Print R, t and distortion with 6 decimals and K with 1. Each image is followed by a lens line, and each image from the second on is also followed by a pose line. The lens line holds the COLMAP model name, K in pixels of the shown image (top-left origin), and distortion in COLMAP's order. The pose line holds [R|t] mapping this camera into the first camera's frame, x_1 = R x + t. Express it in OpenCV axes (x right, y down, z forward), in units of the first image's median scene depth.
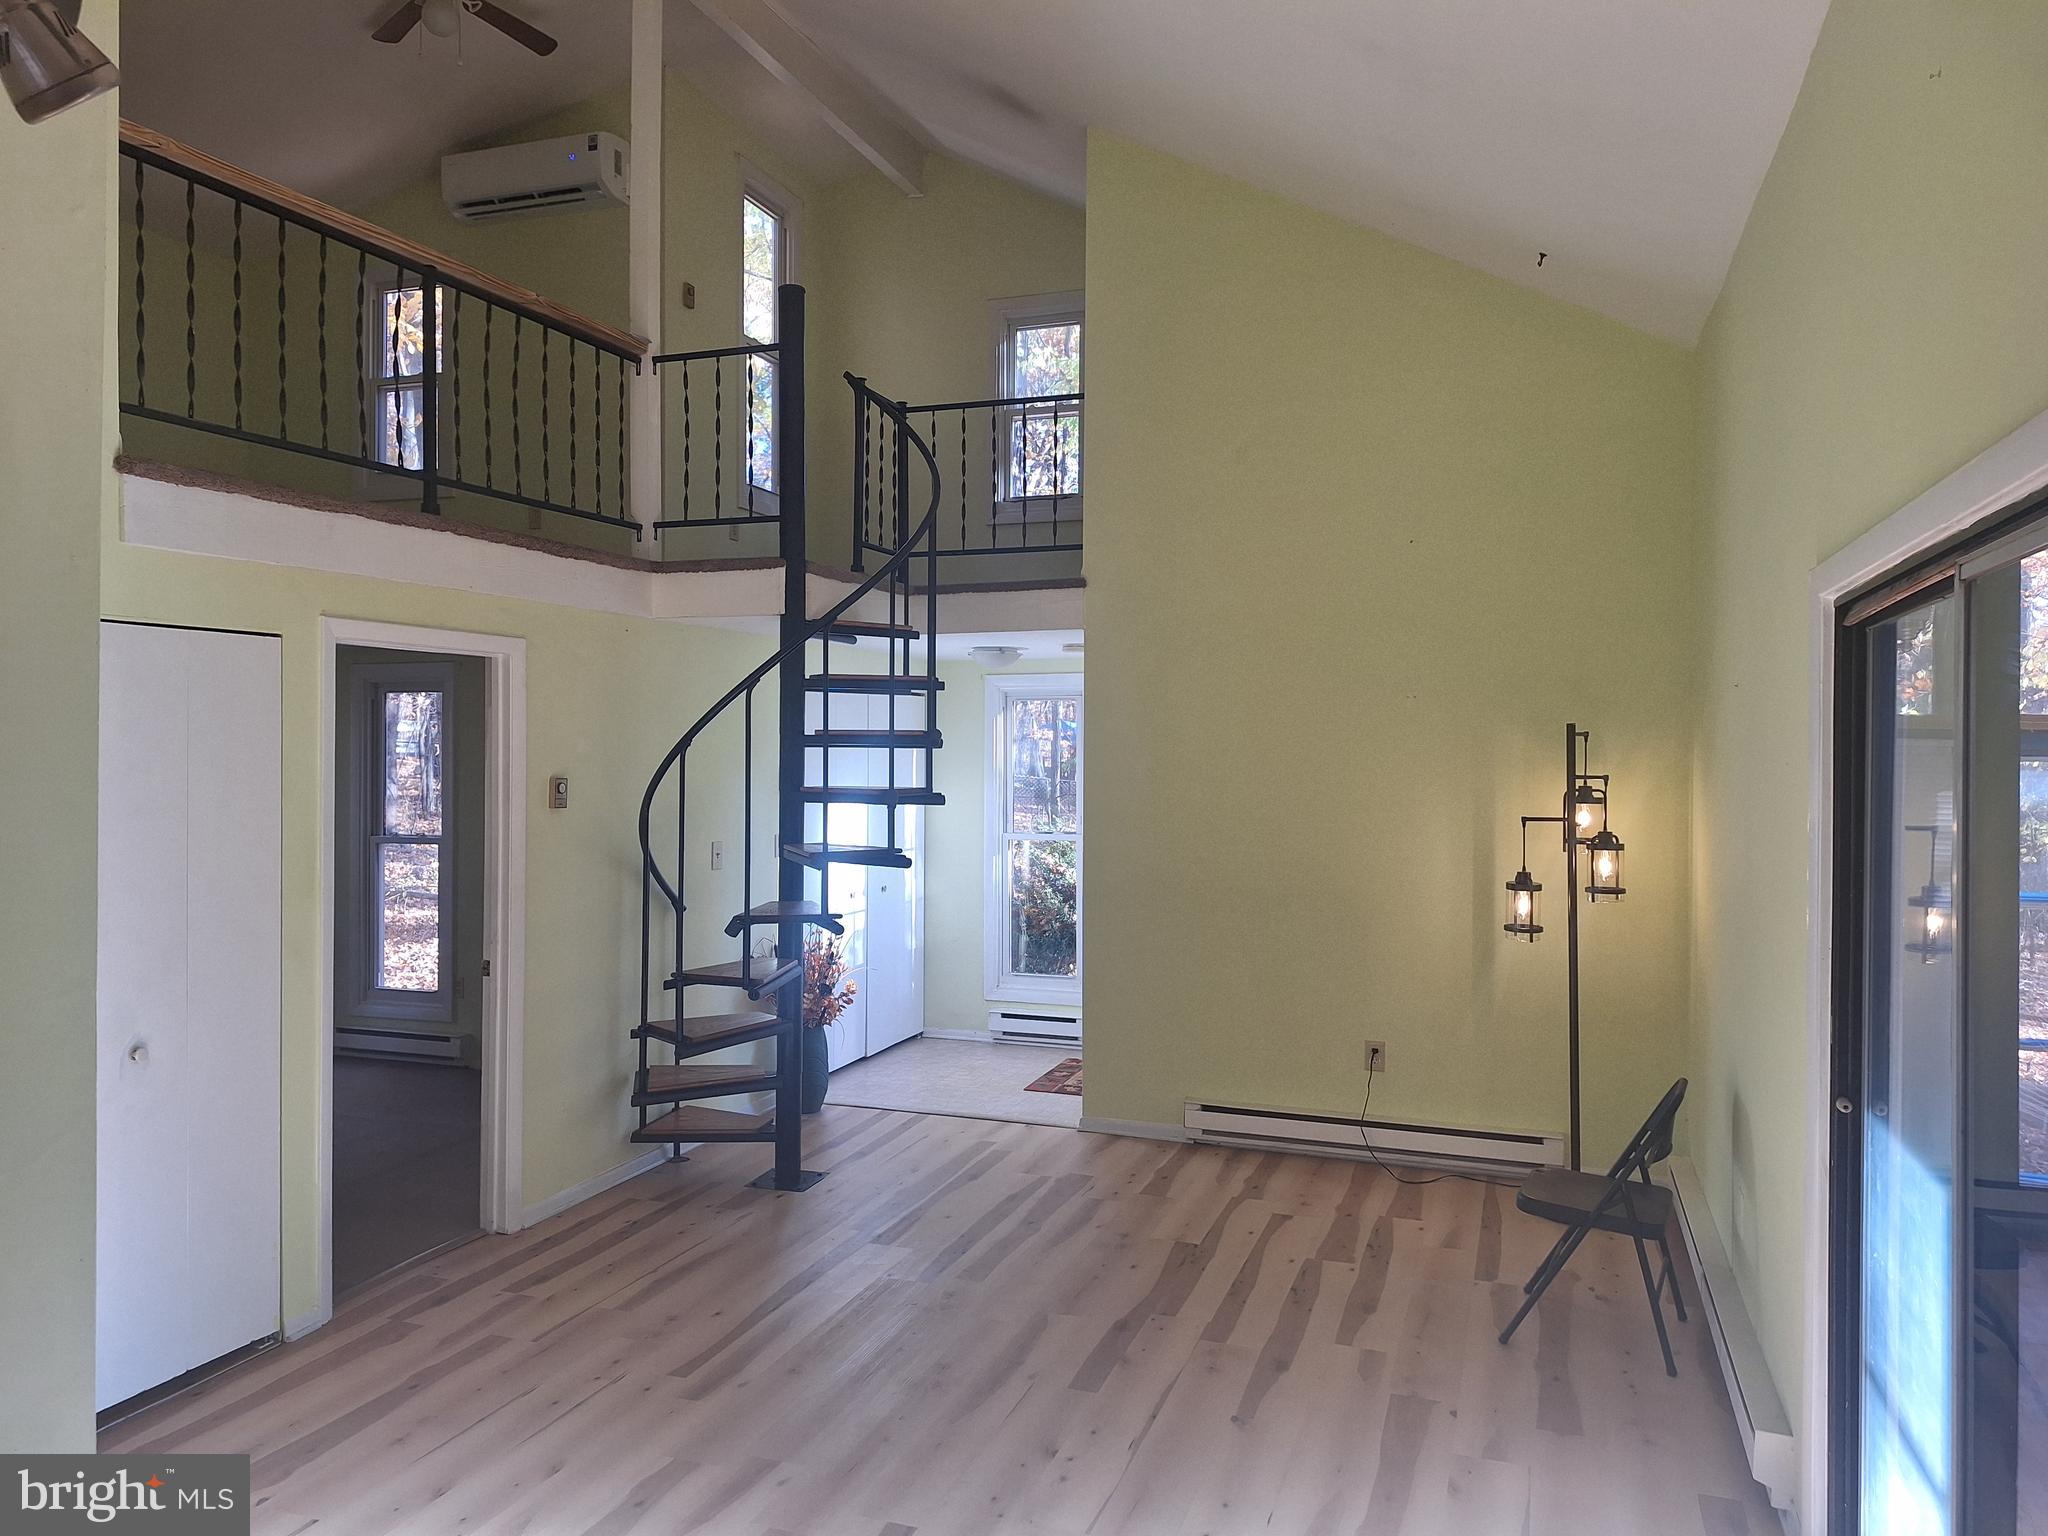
lens RADIAL K [[1436.7, 0, 1010.5], [0, 1436.7, 784.5], [0, 0, 1]] dist [0.141360, -0.144697]
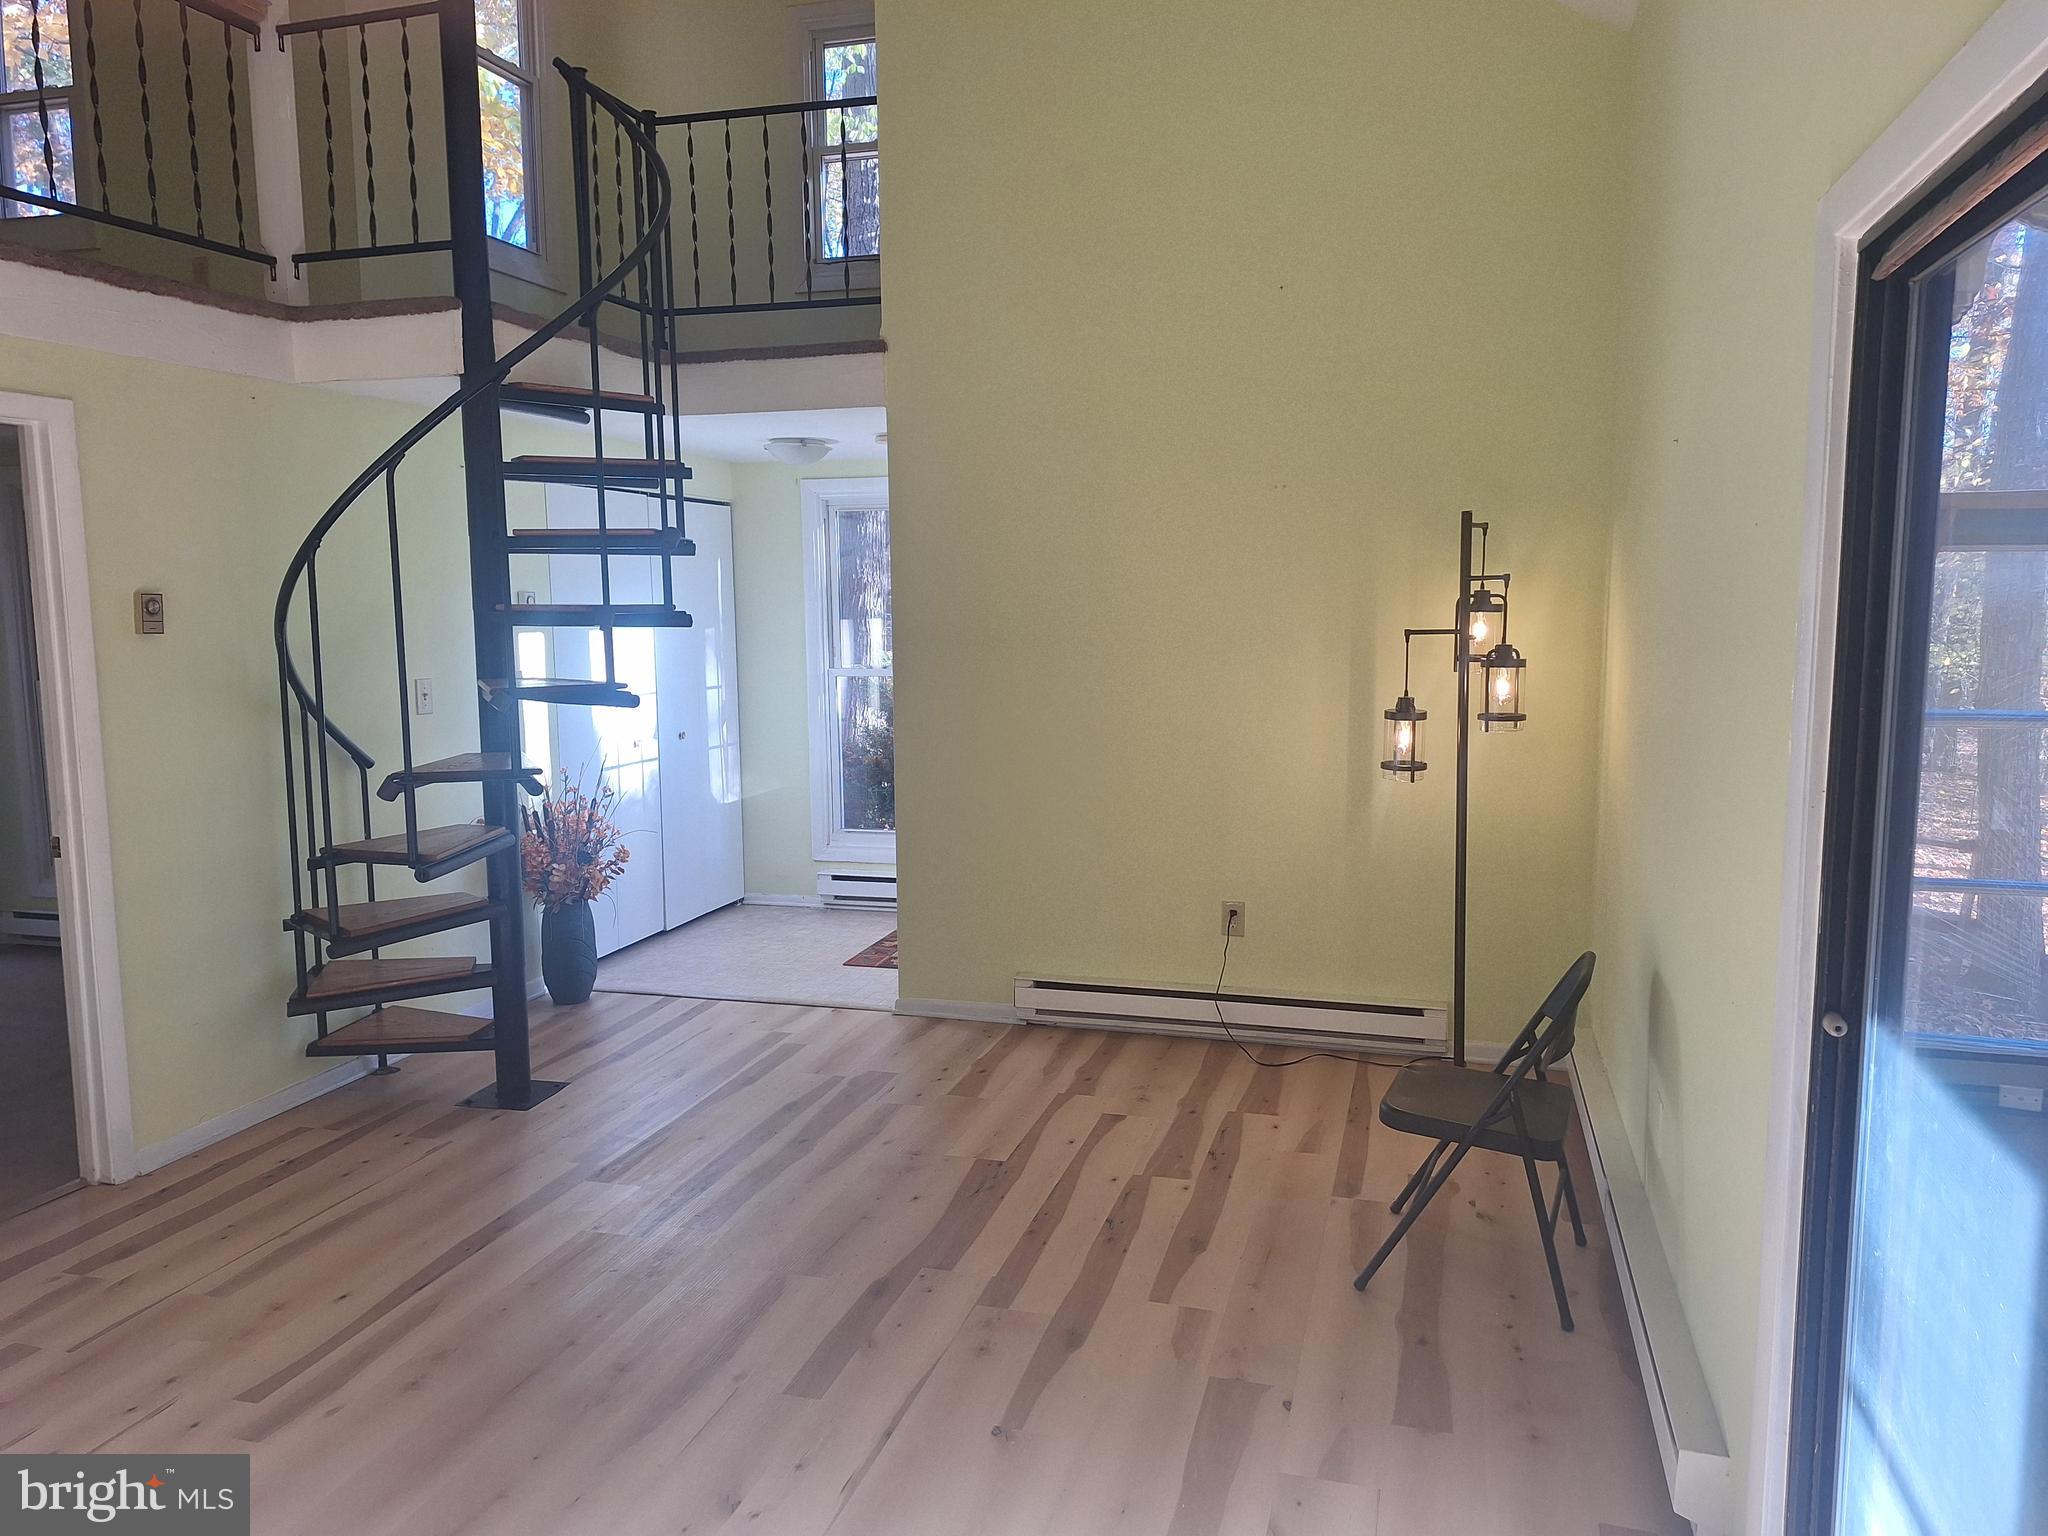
lens RADIAL K [[1436.7, 0, 1010.5], [0, 1436.7, 784.5], [0, 0, 1]] dist [0.141360, -0.144697]
pose [[0.998251, -0.021826, 0.054946, 0.085880], [0.015805, 0.994056, 0.107718, 0.017648], [-0.056971, -0.106661, 0.992662, 0.202541]]
